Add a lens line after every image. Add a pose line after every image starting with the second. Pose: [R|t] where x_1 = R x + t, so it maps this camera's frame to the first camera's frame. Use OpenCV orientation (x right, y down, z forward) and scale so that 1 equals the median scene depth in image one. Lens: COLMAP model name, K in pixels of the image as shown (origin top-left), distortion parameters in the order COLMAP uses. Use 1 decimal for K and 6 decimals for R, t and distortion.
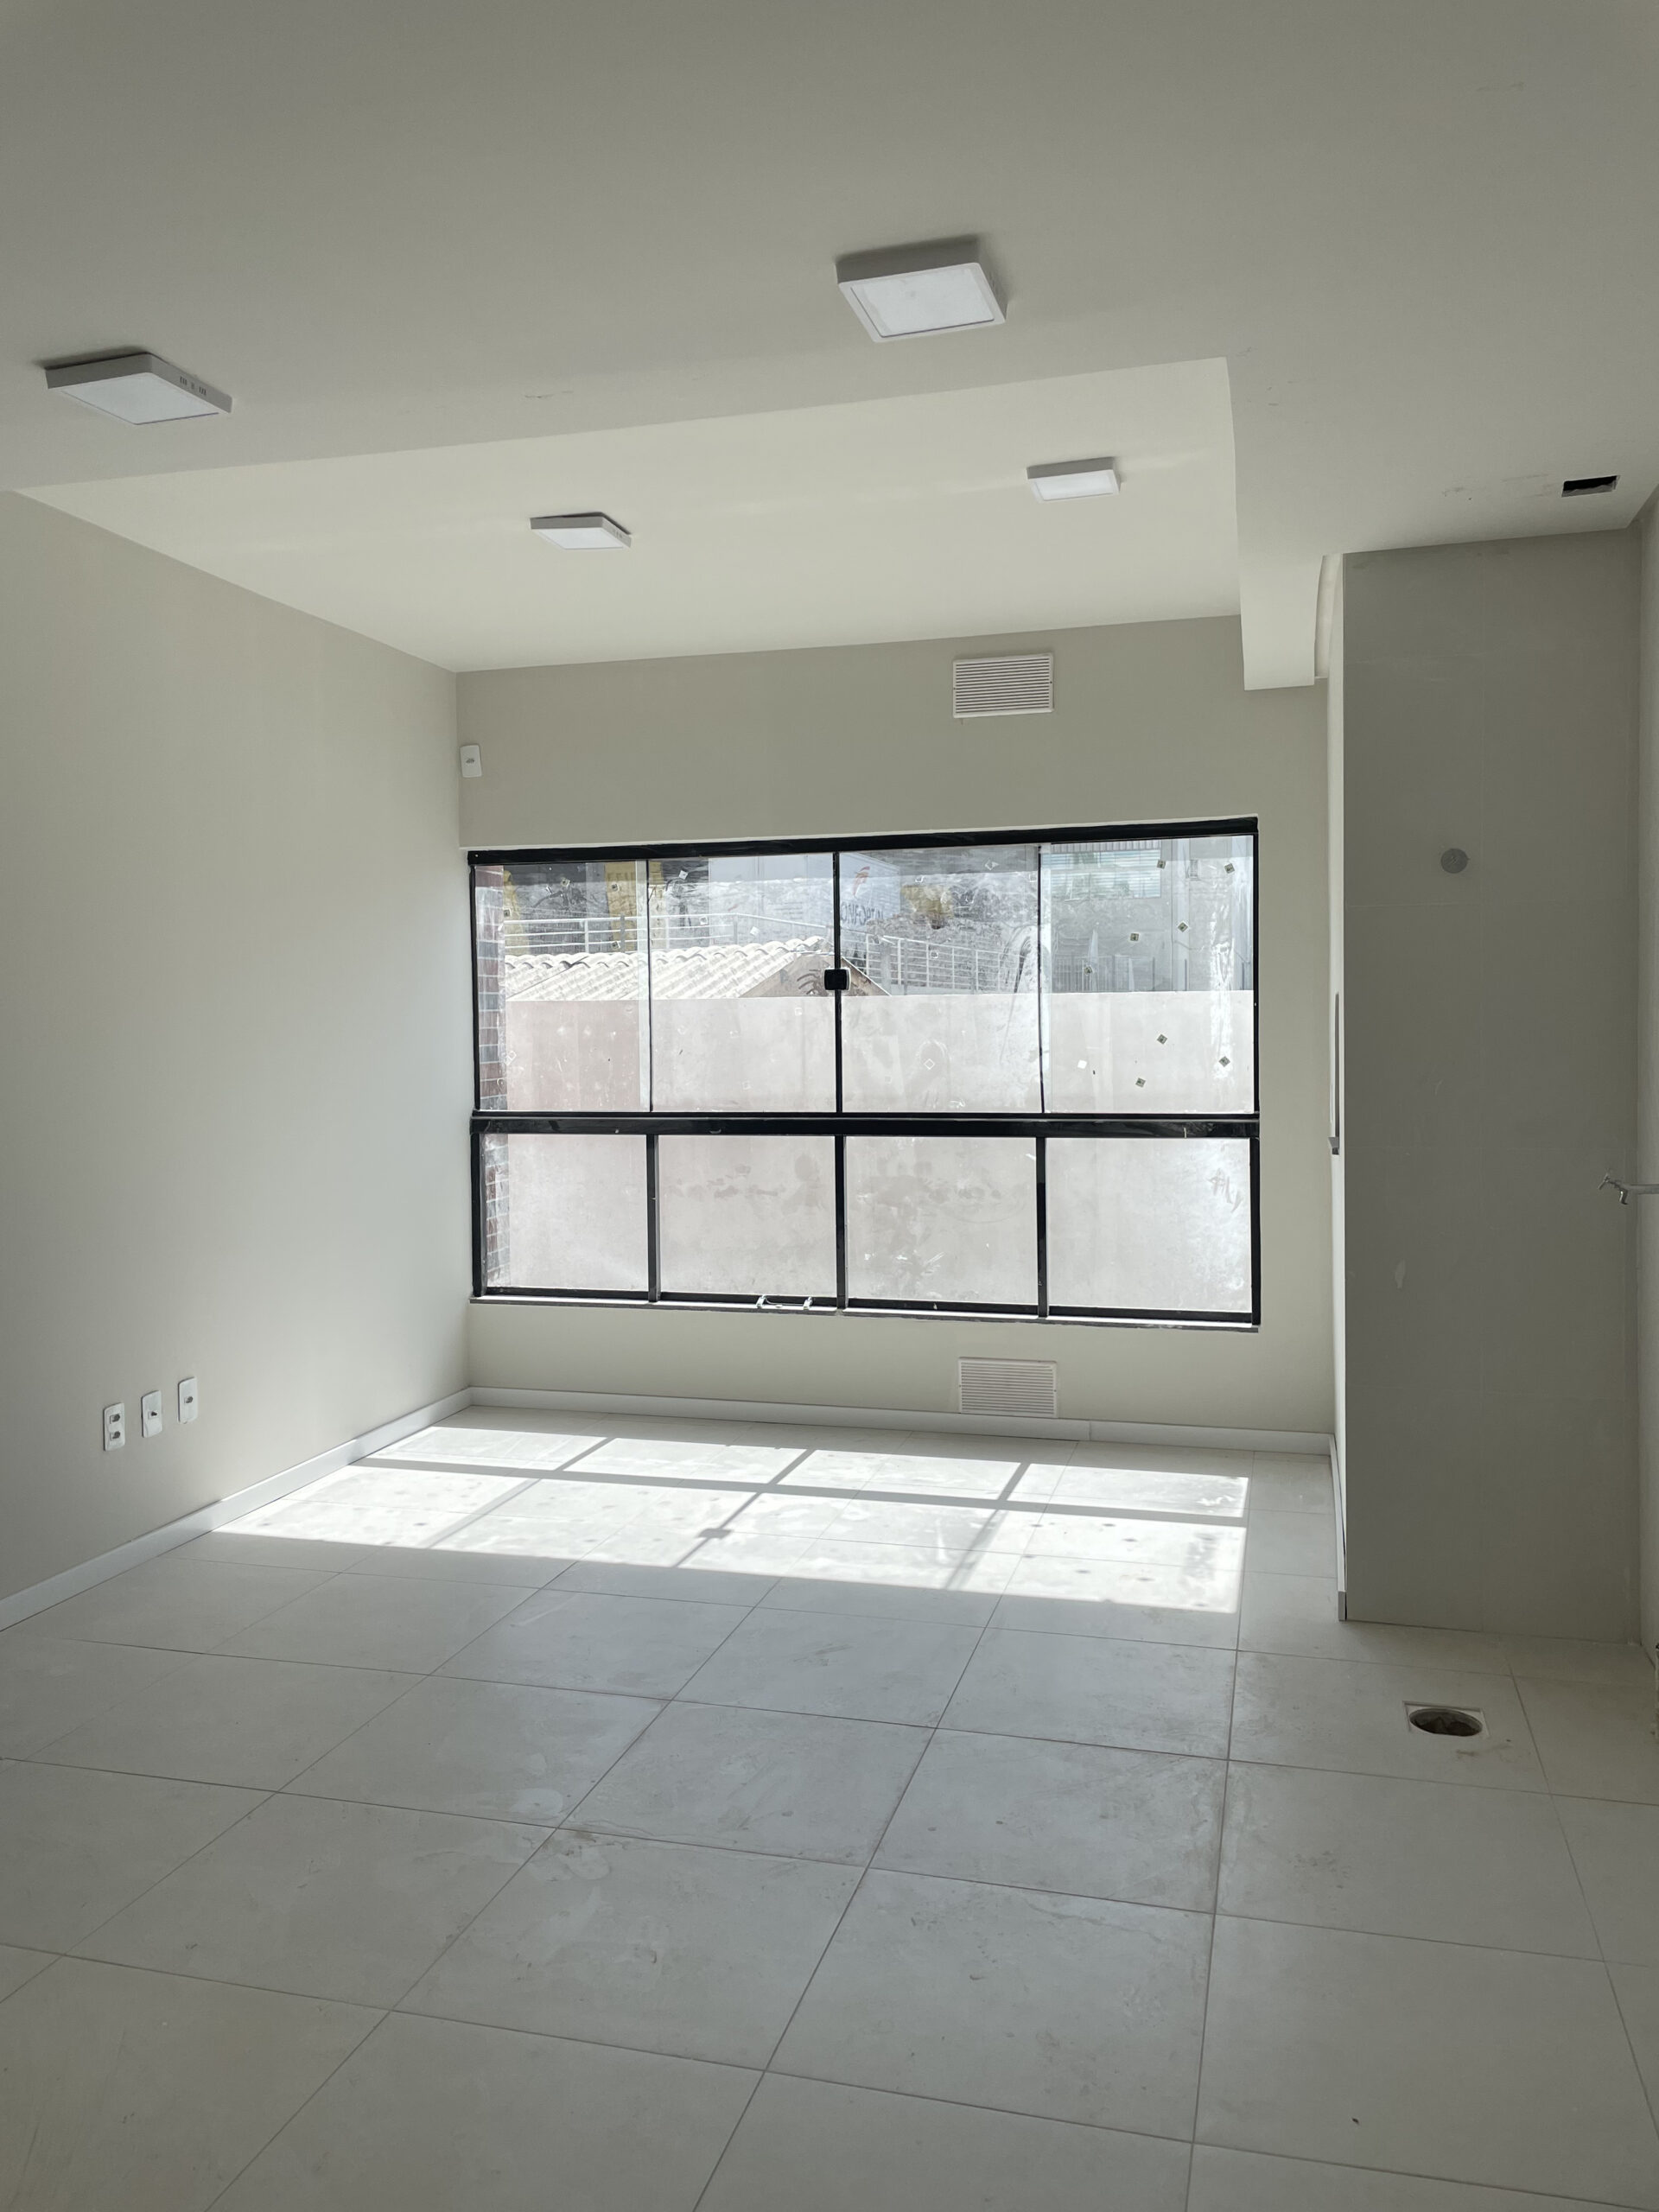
lens RADIAL K [[1671.3, 0, 834.8], [0, 1671.3, 1063.7], [0, 0, 1]] dist [0.099919, -0.153591]
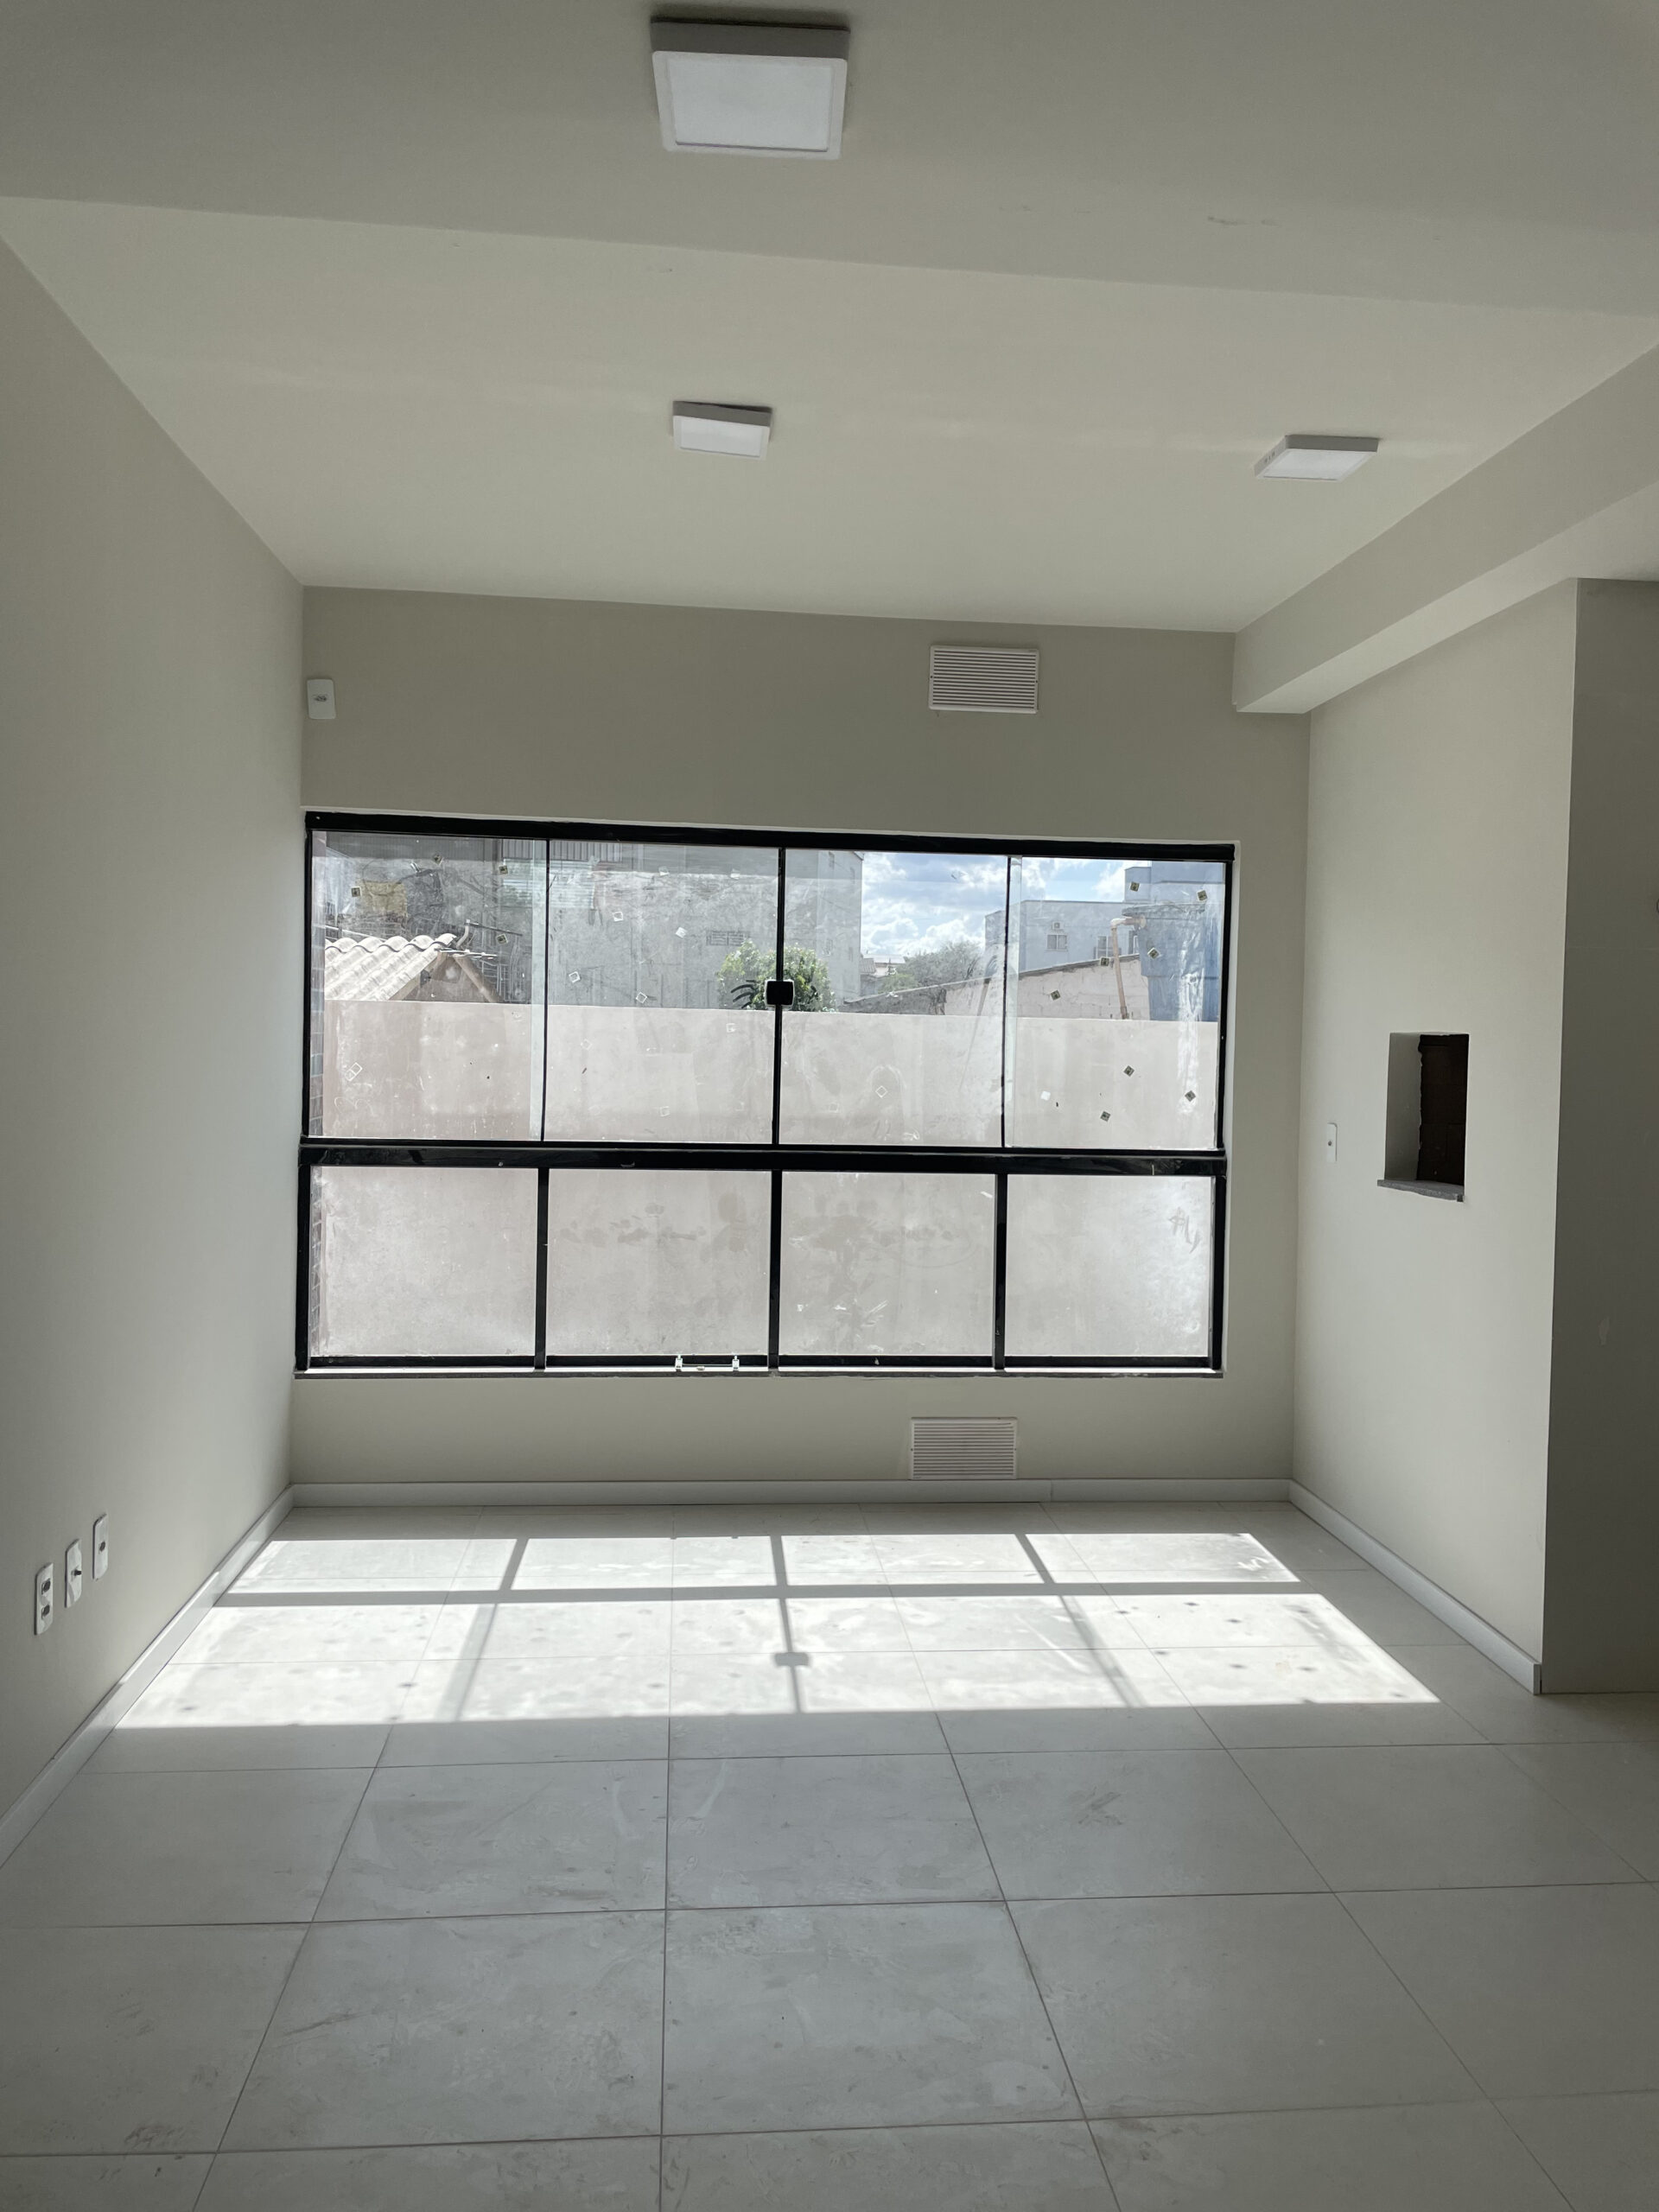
lens RADIAL K [[1671.3, 0, 834.8], [0, 1671.3, 1063.7], [0, 0, 1]] dist [0.099919, -0.153591]
pose [[0.928412, 0.023593, 0.370802, -0.305941], [-0.024683, 0.999694, -0.001807, -0.012724], [-0.370731, -0.007475, 0.928710, 0.179493]]
